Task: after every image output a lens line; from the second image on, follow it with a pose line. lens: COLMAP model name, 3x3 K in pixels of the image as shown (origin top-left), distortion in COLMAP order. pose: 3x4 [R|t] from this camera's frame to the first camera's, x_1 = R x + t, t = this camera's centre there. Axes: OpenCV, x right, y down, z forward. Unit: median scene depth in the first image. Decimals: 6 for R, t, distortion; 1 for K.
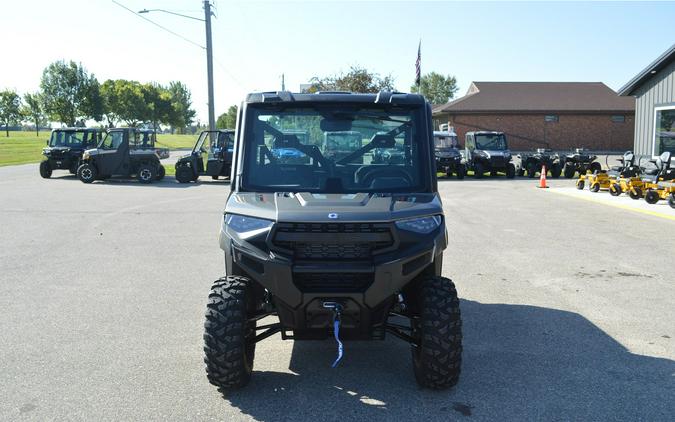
lens RADIAL K [[636.8, 0, 343.1], [0, 636.8, 208.1], [0, 0, 1]] dist [-0.072378, 0.000000]
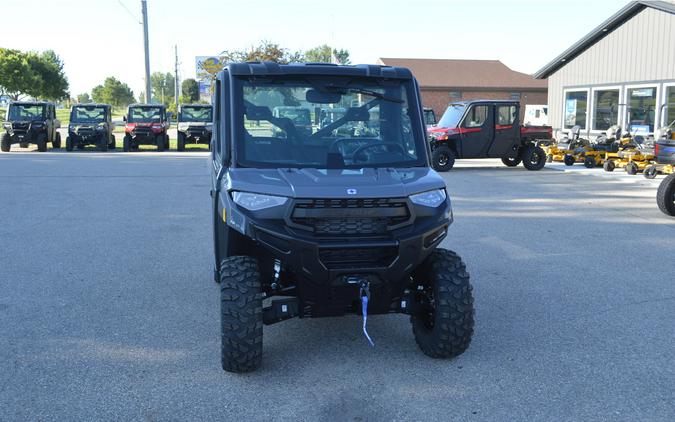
lens RADIAL K [[636.8, 0, 335.1], [0, 636.8, 215.7], [0, 0, 1]] dist [-0.072378, 0.000000]
pose [[0.981317, -0.022281, 0.191106, -0.228425], [0.012346, 0.998517, 0.053022, -0.002482], [-0.192004, -0.049672, 0.980136, 0.031605]]
